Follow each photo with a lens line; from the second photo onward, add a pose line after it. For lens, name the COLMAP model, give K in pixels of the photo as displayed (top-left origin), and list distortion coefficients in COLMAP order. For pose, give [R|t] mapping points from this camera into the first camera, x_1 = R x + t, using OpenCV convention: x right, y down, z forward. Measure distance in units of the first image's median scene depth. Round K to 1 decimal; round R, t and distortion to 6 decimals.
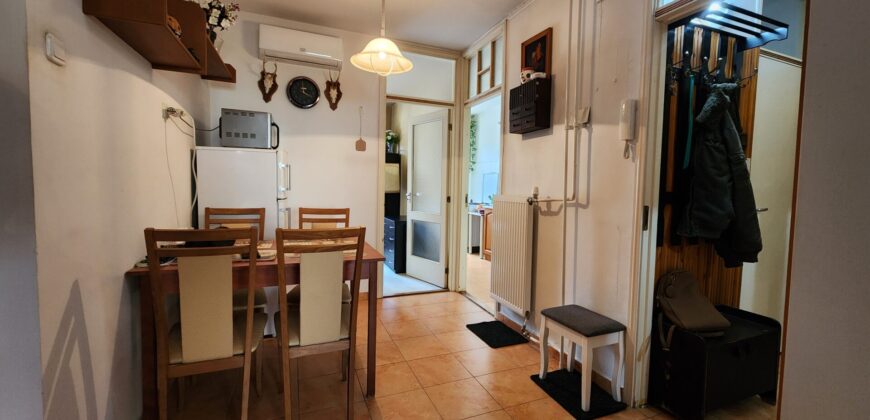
lens RADIAL K [[356.4, 0, 438.7], [0, 356.4, 206.0], [0, 0, 1]] dist [0.000514, -0.000458]
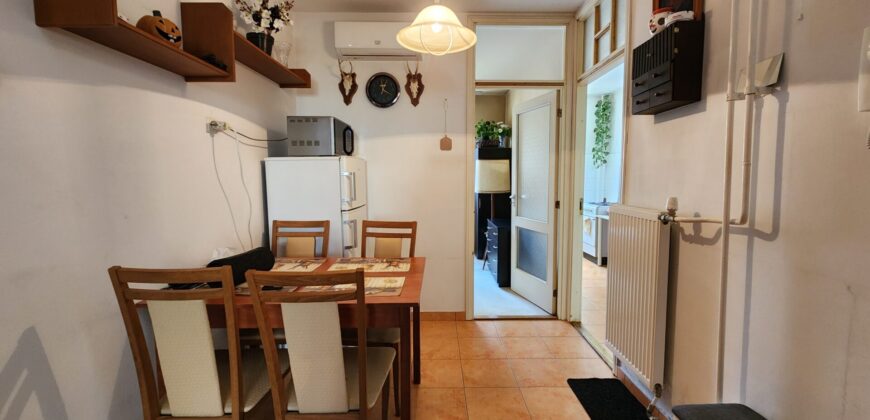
lens RADIAL K [[356.4, 0, 438.7], [0, 356.4, 206.0], [0, 0, 1]] dist [0.000514, -0.000458]
pose [[0.927106, 0.005700, -0.374756, 0.114964], [0.002655, 0.999759, 0.021774, -0.048585], [0.374790, -0.021181, 0.926868, 0.238553]]
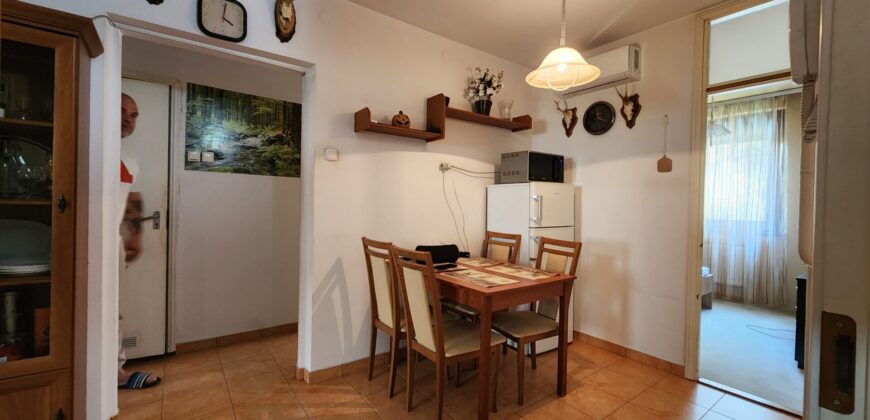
lens RADIAL K [[356.4, 0, 438.7], [0, 356.4, 206.0], [0, 0, 1]] dist [0.000514, -0.000458]
pose [[0.238780, -0.008992, -0.971032, 0.522166], [-0.067179, 0.997408, -0.025756, -0.036885], [0.968747, 0.071383, 0.237557, 0.447311]]
